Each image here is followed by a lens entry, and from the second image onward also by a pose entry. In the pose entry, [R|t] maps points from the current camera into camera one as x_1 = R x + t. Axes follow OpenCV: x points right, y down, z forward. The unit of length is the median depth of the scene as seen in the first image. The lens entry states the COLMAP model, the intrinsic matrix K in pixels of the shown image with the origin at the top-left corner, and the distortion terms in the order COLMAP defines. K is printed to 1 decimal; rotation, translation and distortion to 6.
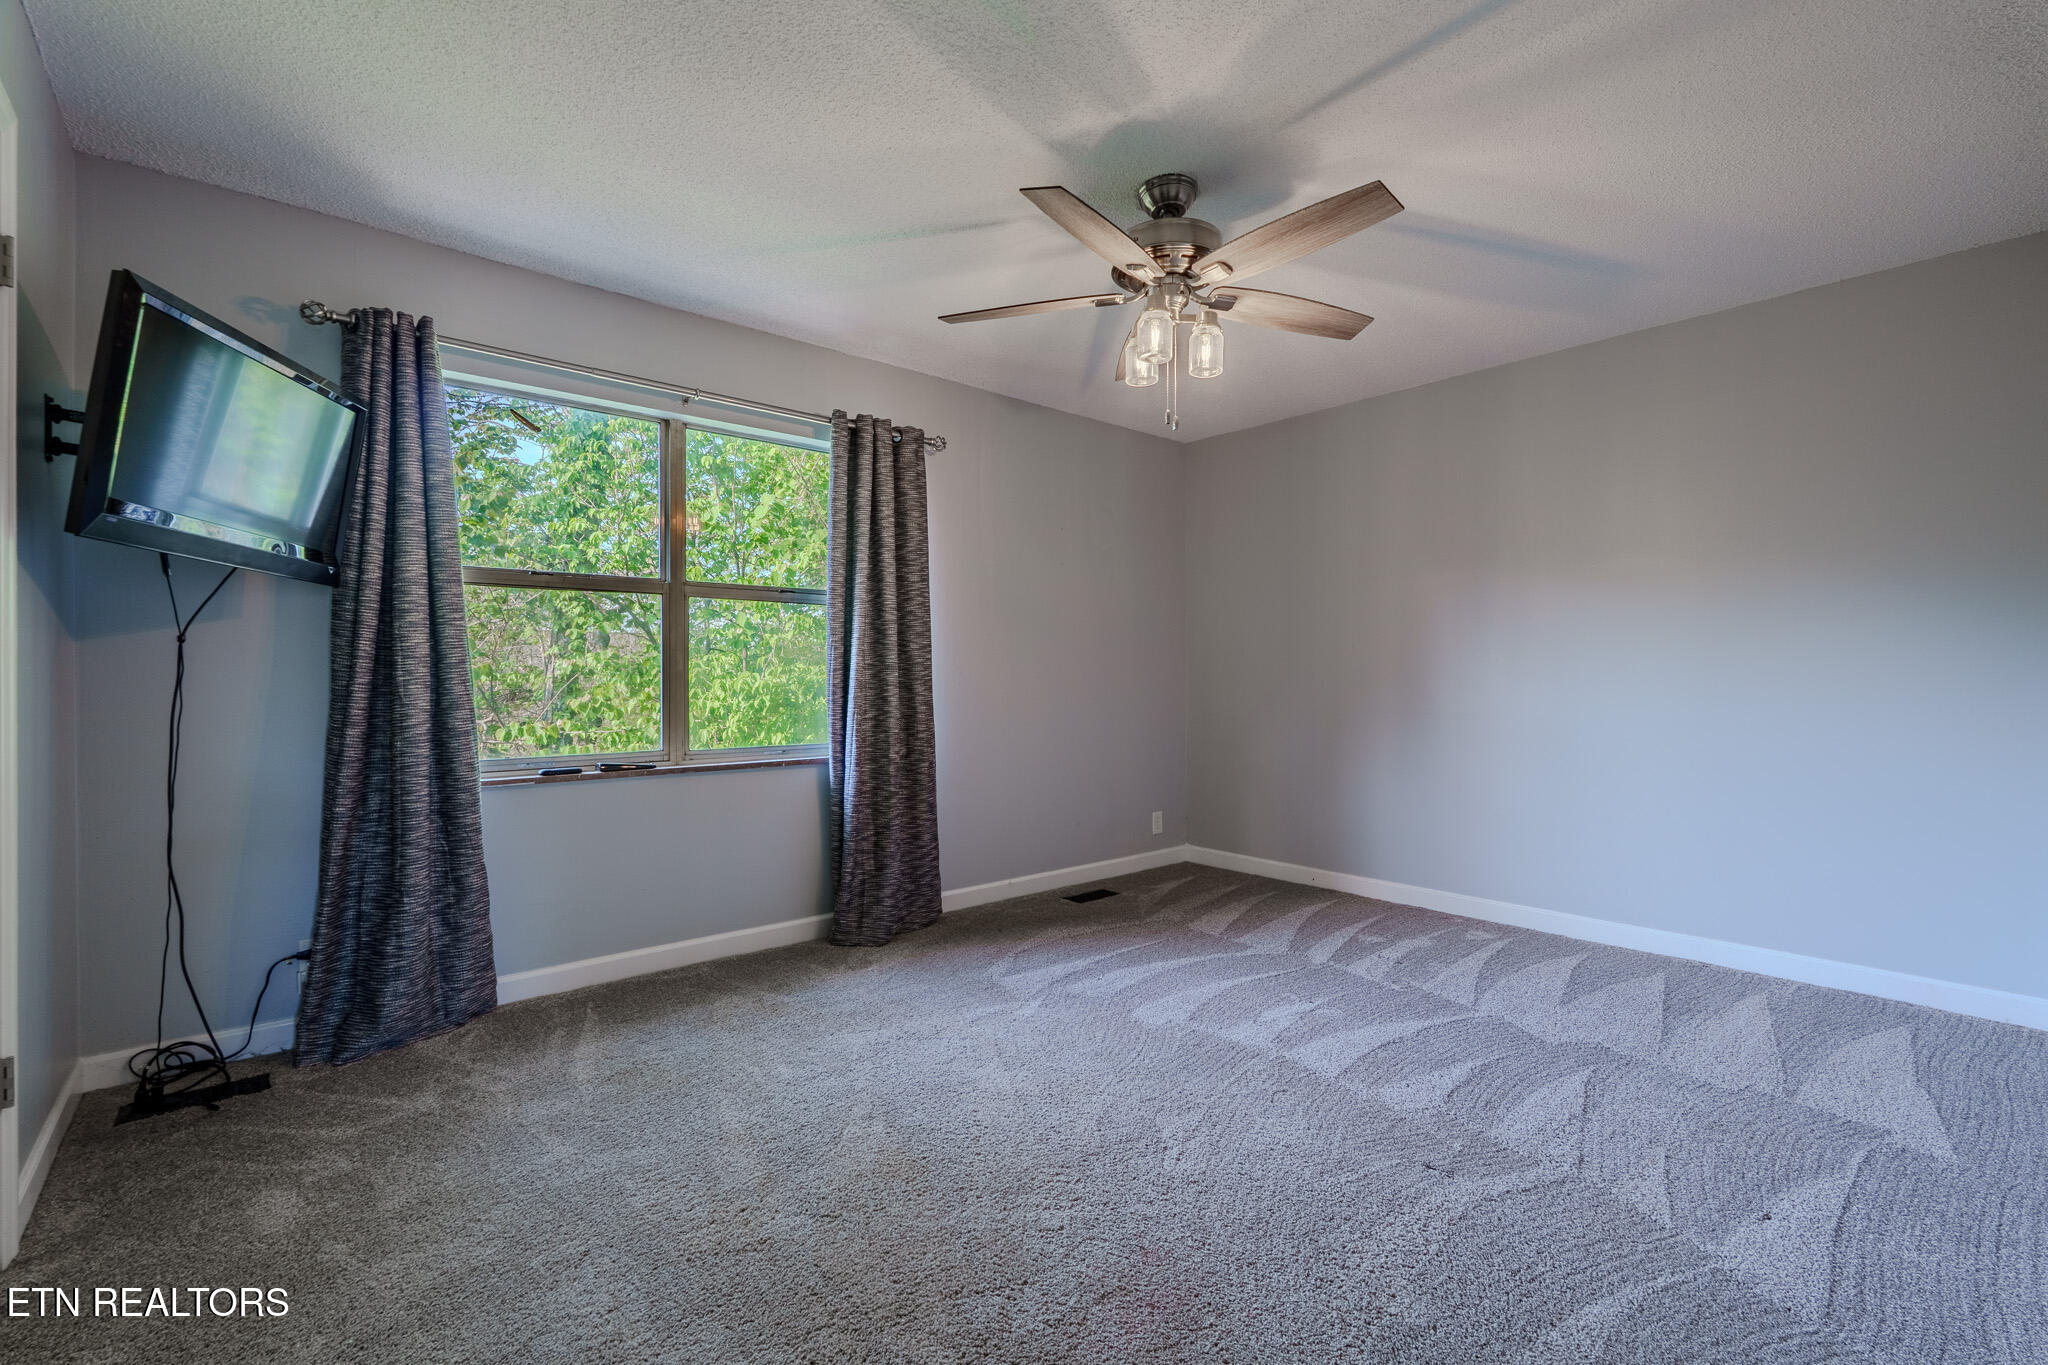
lens RADIAL K [[903.0, 0, 1027.8], [0, 903.0, 675.1], [0, 0, 1]] dist [-0.001608, -0.000252]
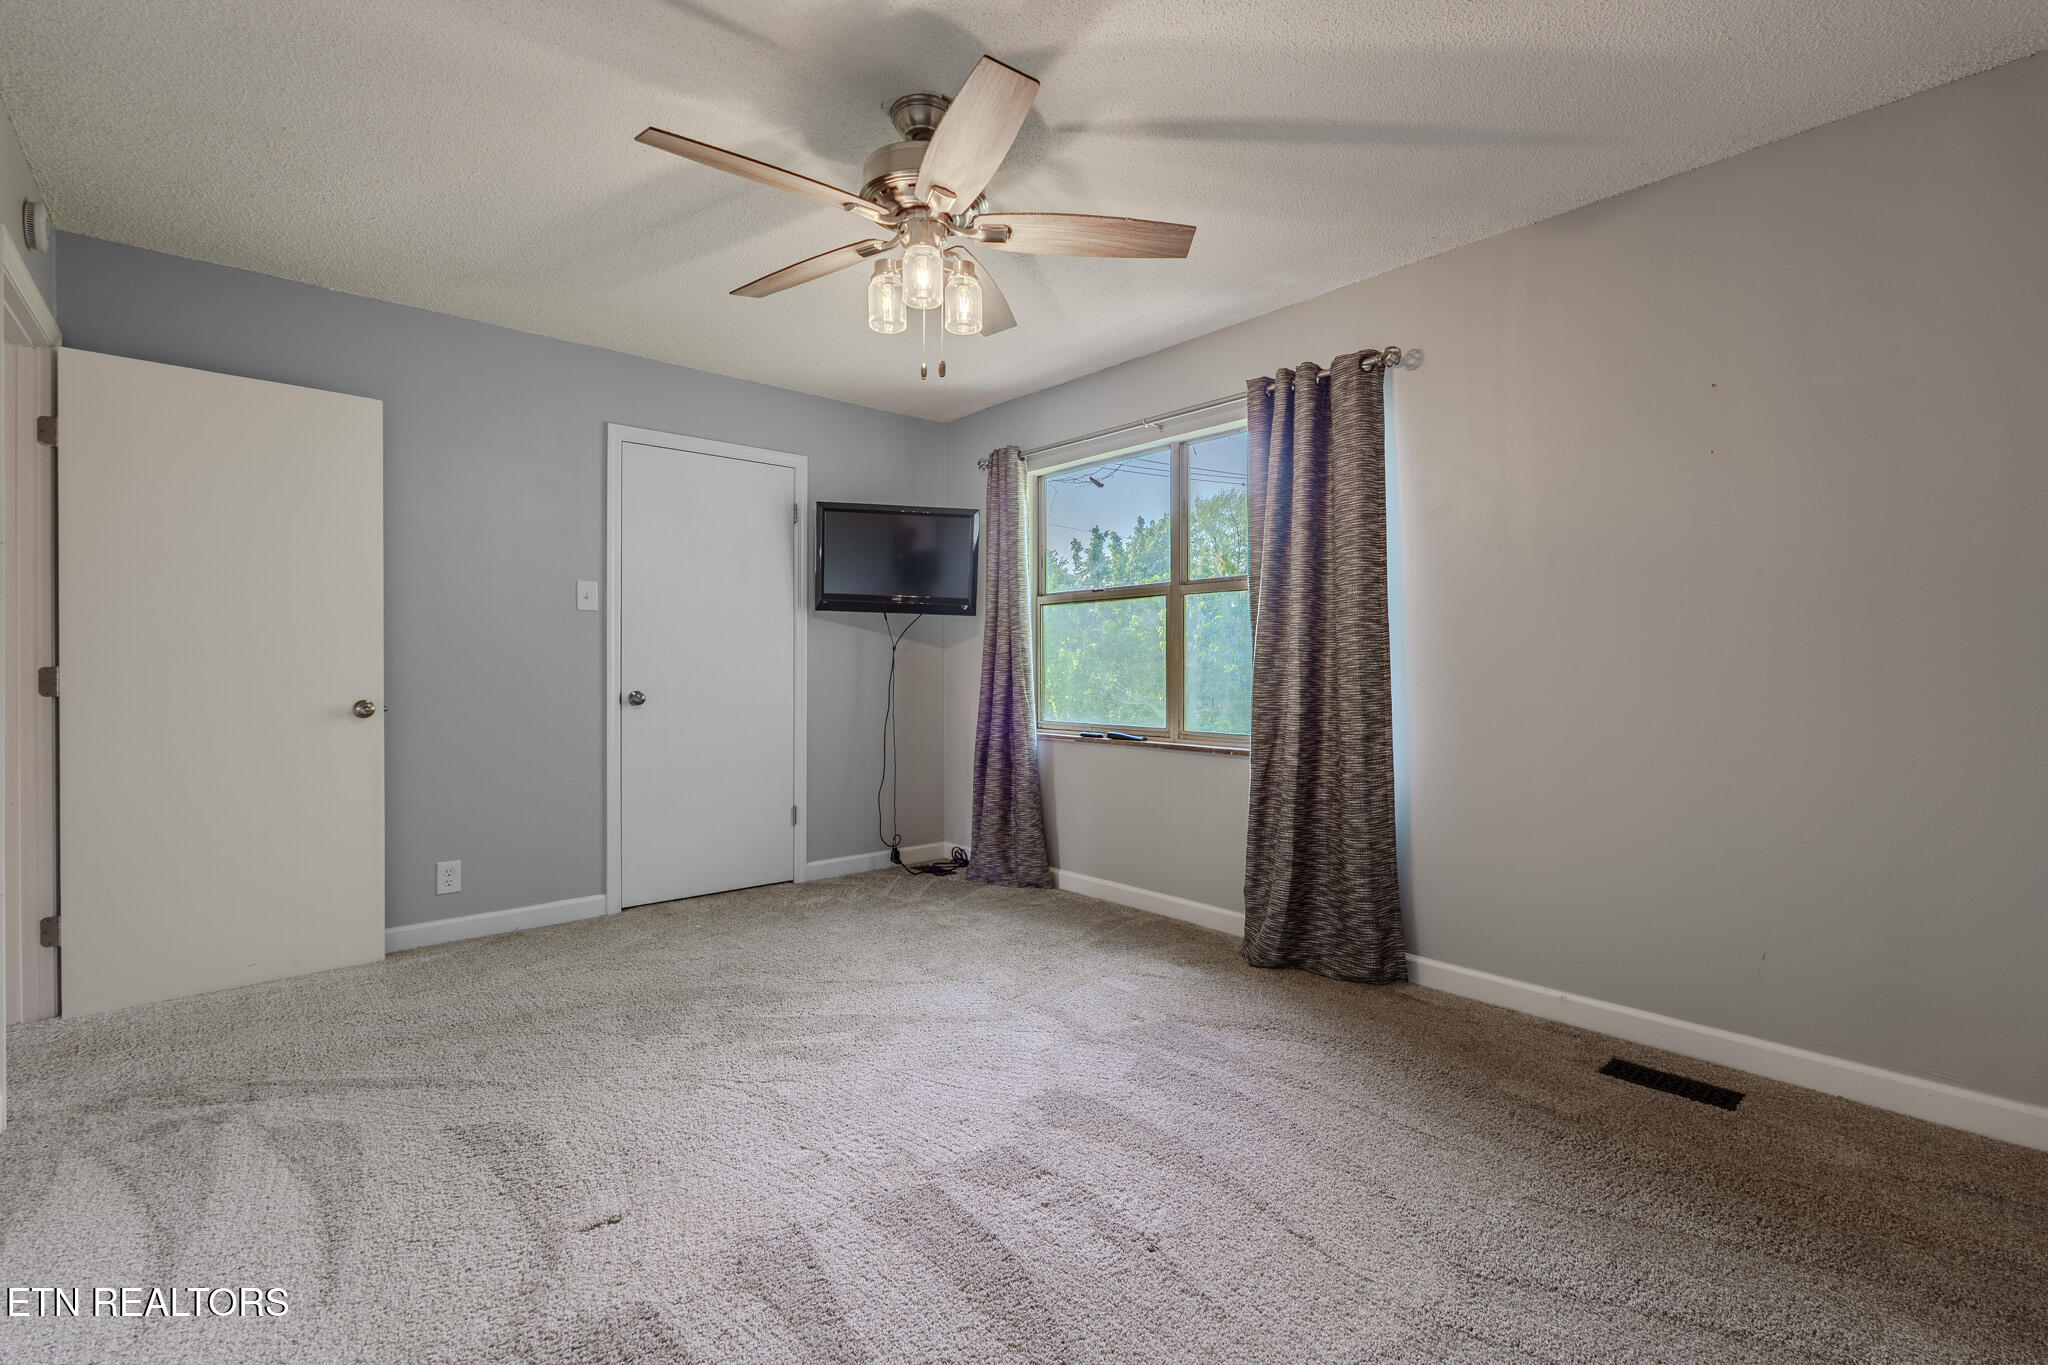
lens RADIAL K [[903.0, 0, 1027.8], [0, 903.0, 675.1], [0, 0, 1]] dist [-0.001608, -0.000252]
pose [[0.017473, 0.010364, -0.999794, 0.759246], [-0.003423, 0.999941, 0.010306, 0.002331], [0.999841, 0.003242, 0.017508, 0.790518]]
